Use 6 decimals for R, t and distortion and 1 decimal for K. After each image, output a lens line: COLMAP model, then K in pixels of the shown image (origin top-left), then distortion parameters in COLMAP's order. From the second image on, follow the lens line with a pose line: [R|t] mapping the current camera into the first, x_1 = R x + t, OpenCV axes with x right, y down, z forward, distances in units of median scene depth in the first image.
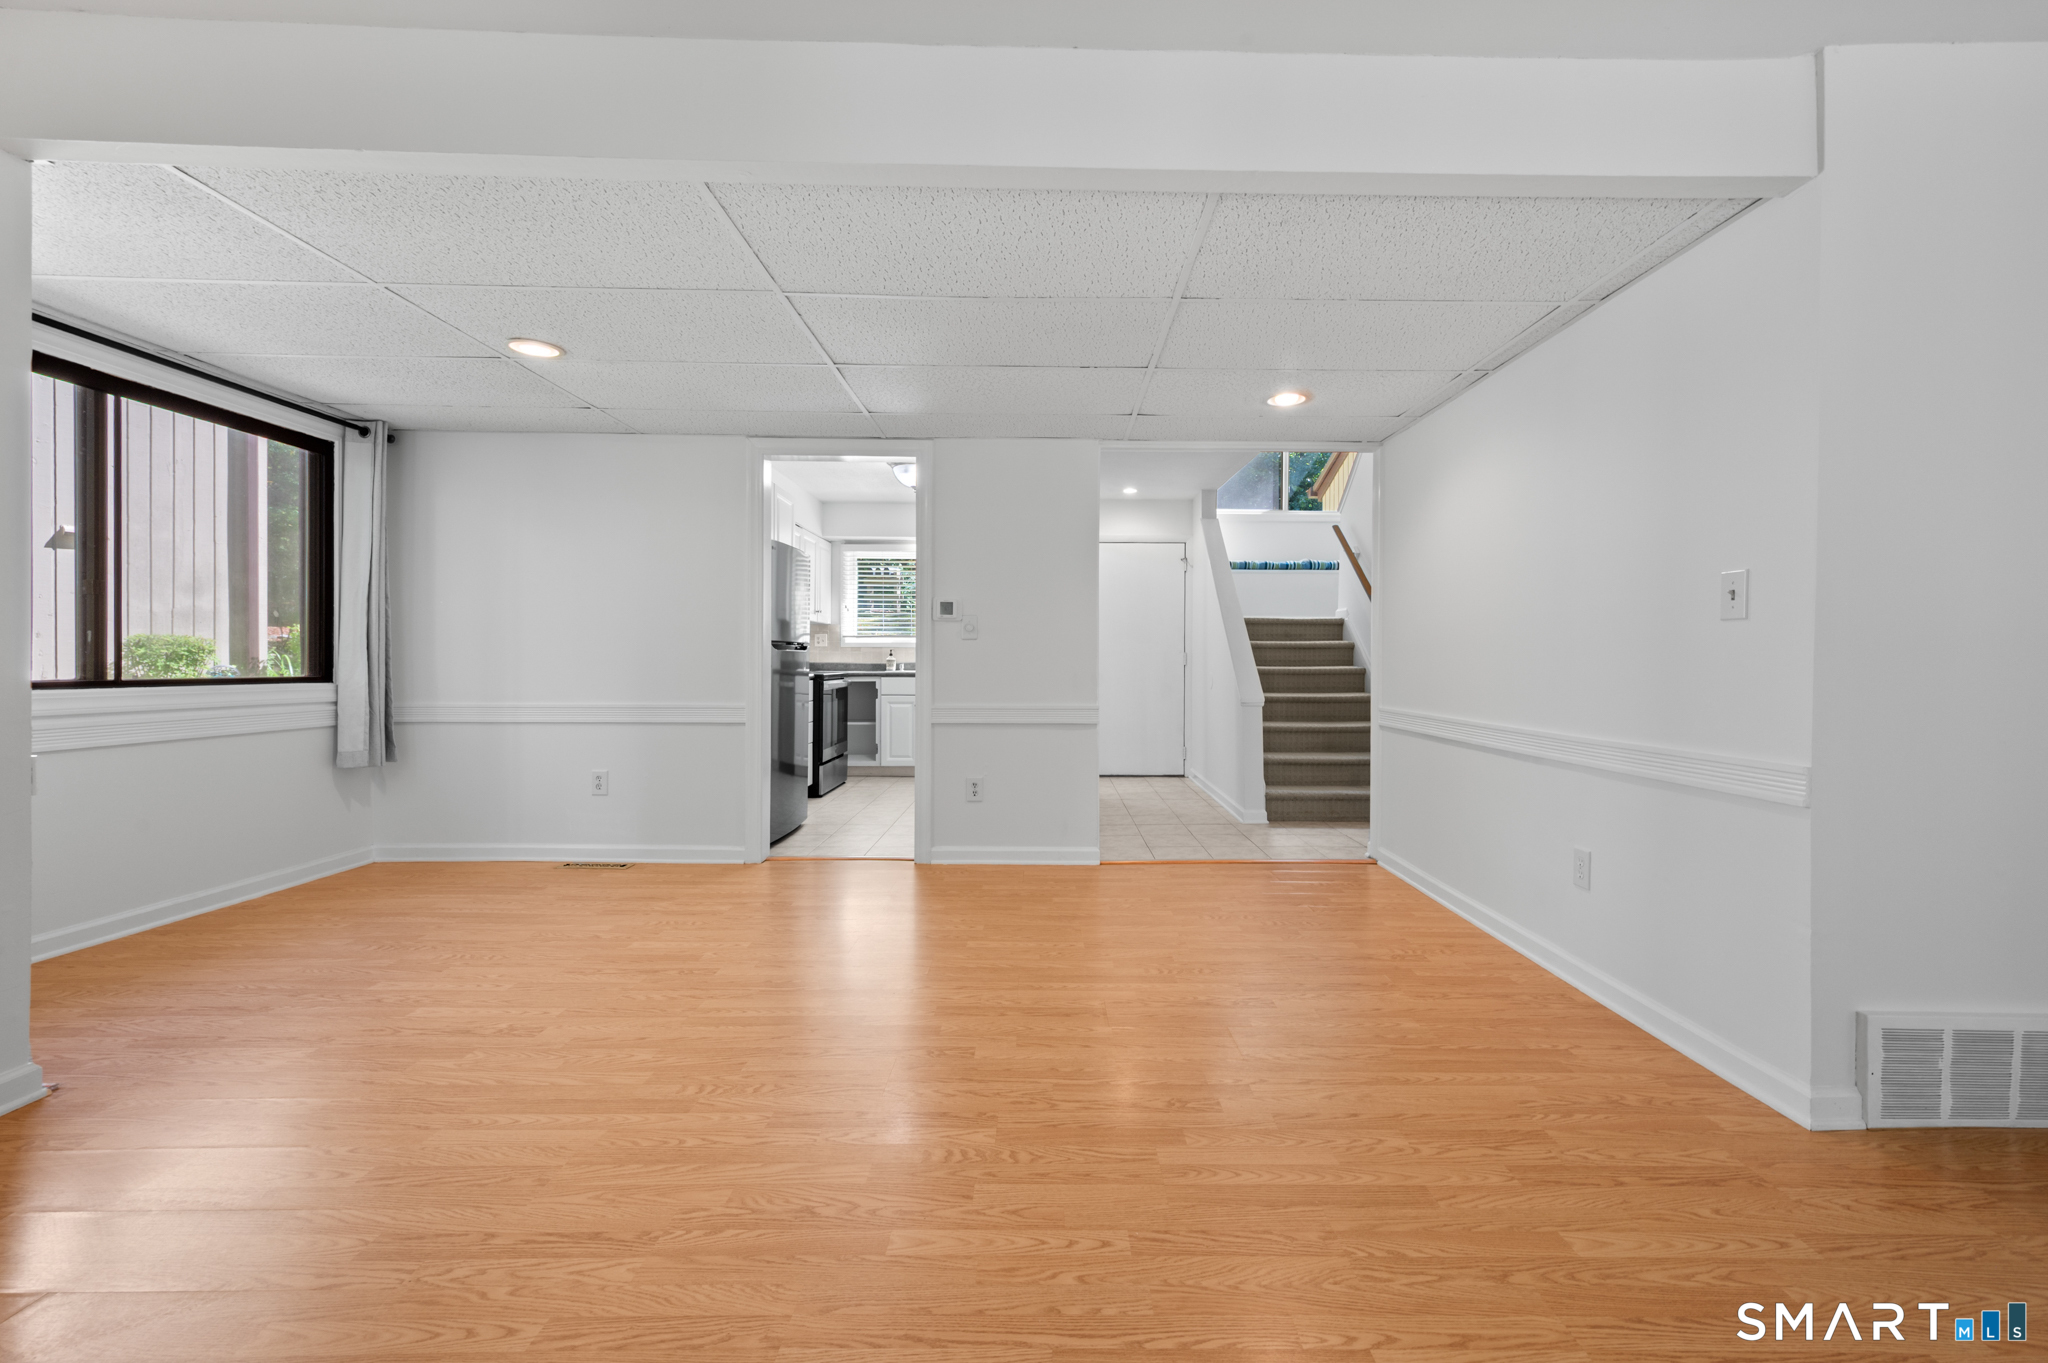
lens RADIAL K [[816.9, 0, 1055.3], [0, 816.9, 670.5], [0, 0, 1]] dist [0.003702, -0.000810]
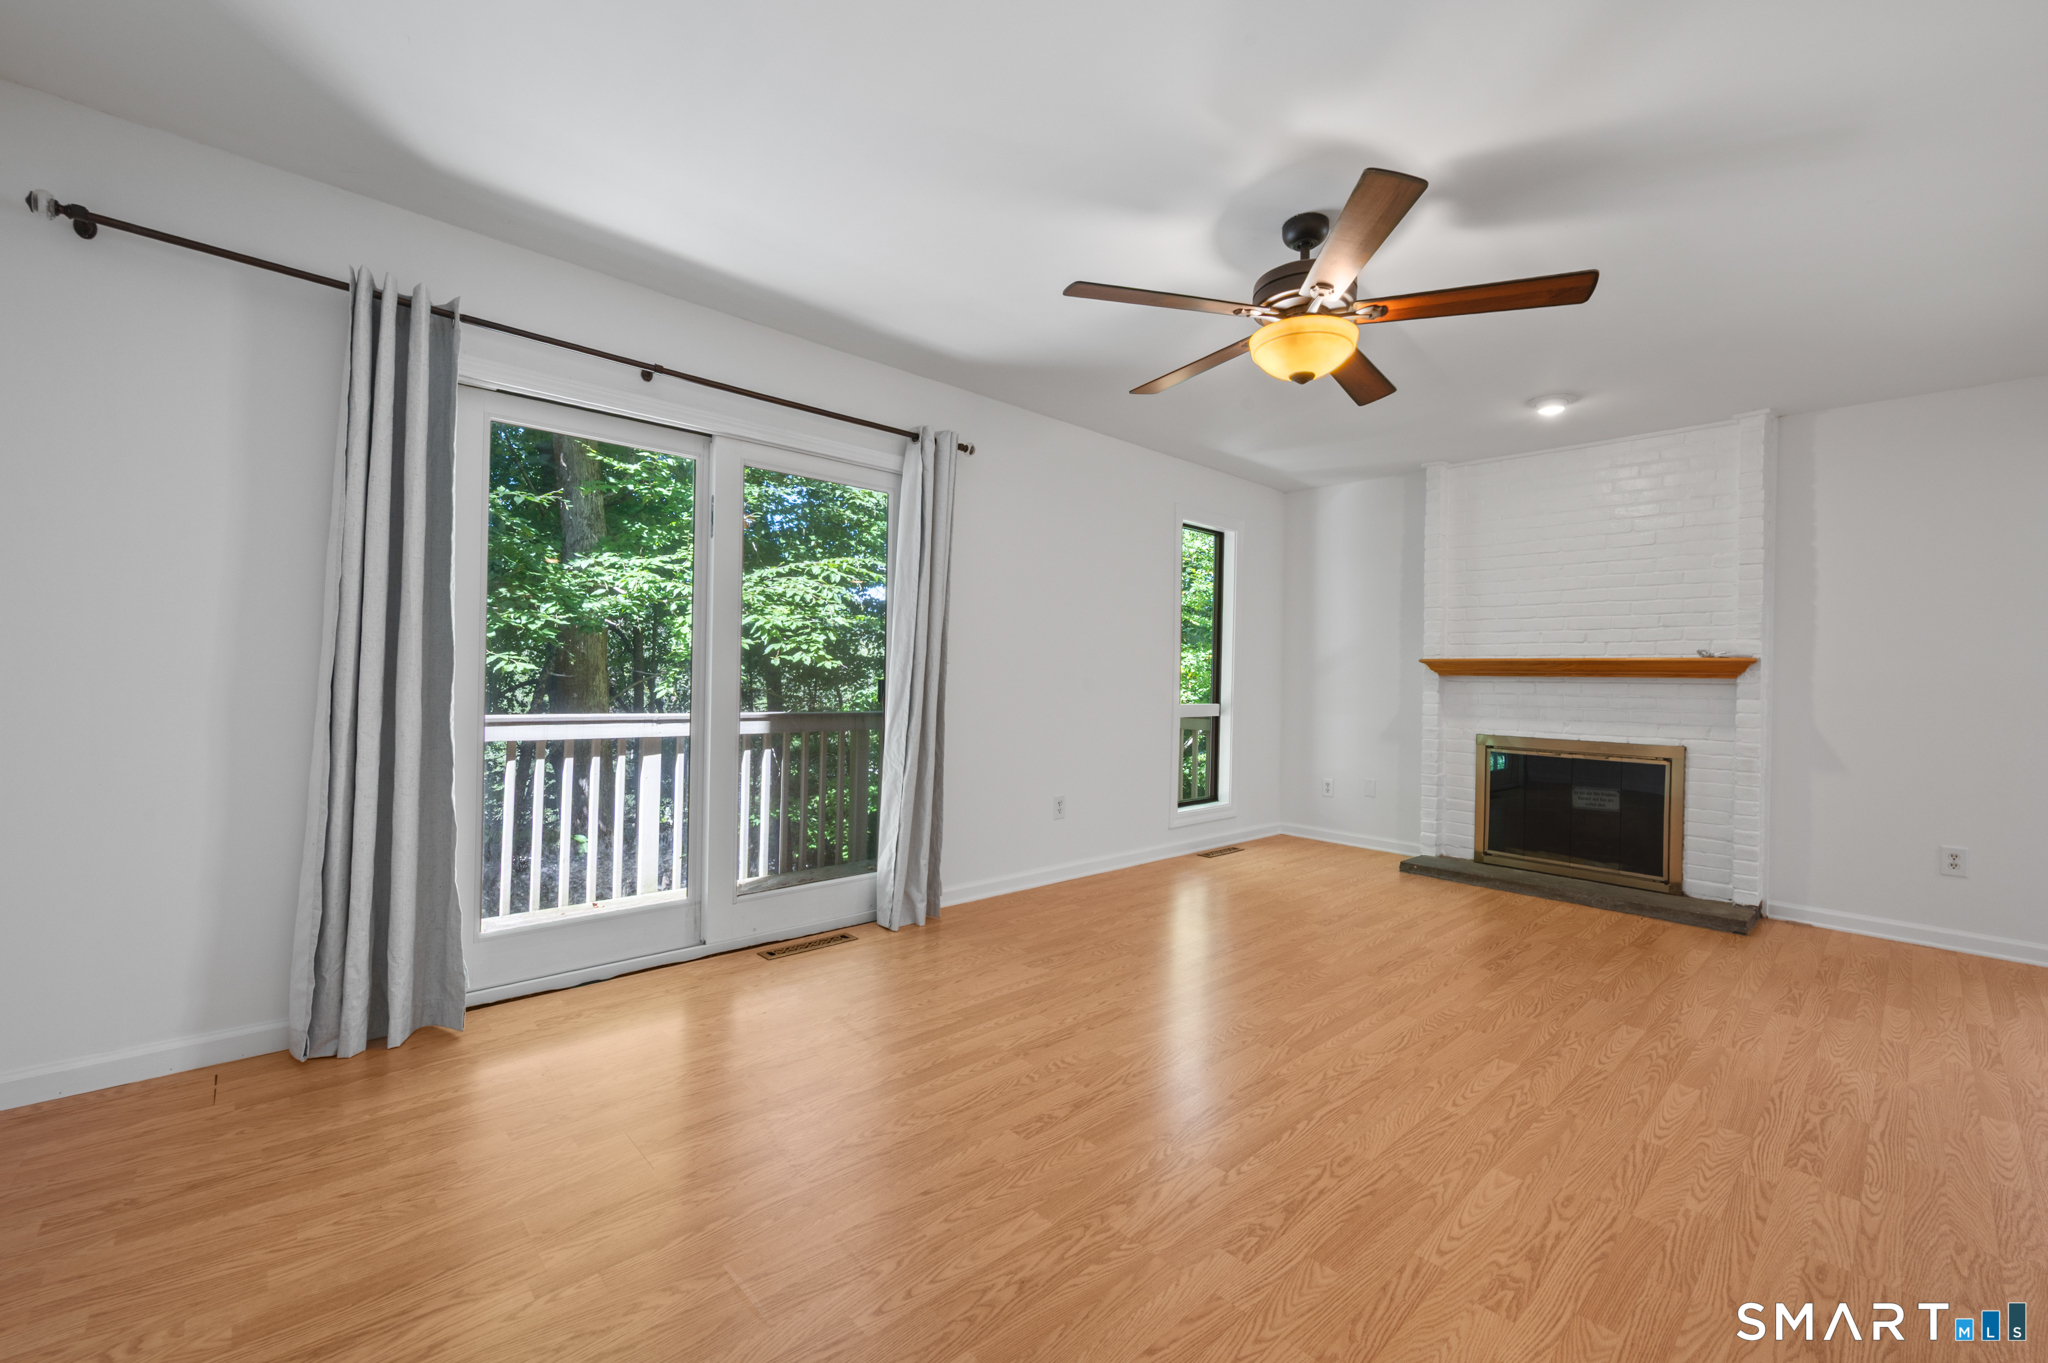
lens RADIAL K [[816.9, 0, 1027.1], [0, 816.9, 693.0], [0, 0, 1]] dist [0.003702, -0.000810]
pose [[-0.744076, -0.011469, -0.667996, 0.992446], [-0.036121, 0.999081, 0.023081, -0.016692], [0.667117, 0.041303, -0.743807, 0.429031]]
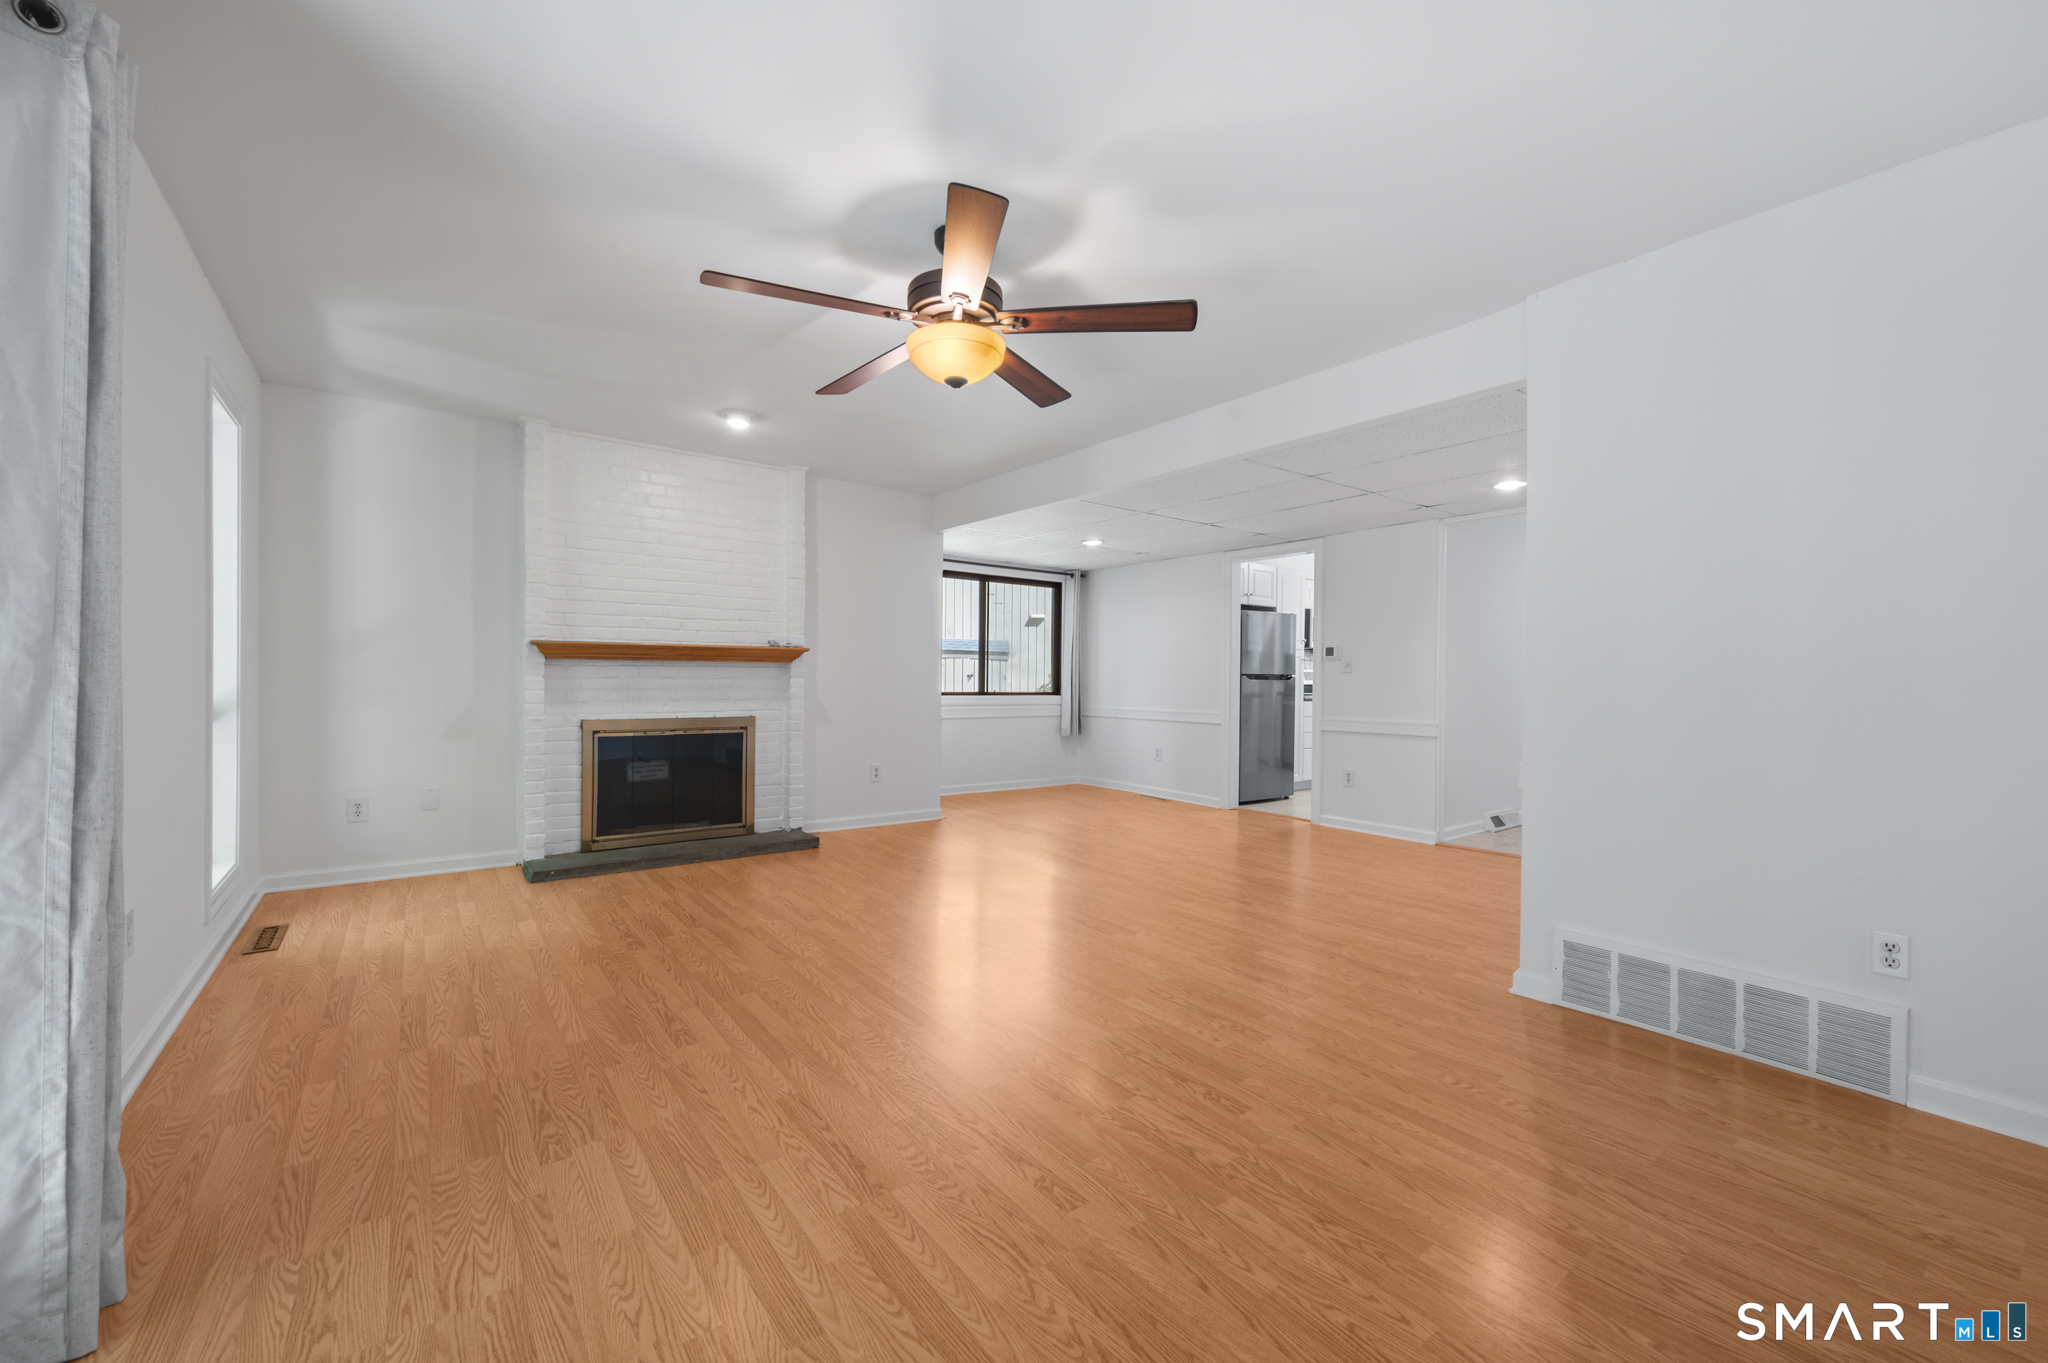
lens RADIAL K [[816.9, 0, 1022.6], [0, 816.9, 671.8], [0, 0, 1]] dist [0.003702, -0.000810]
pose [[0.584758, -0.009168, -0.811156, 0.988358], [-0.014915, 0.999646, -0.022051, 0.001022], [0.811070, 0.024993, 0.584414, -0.399702]]
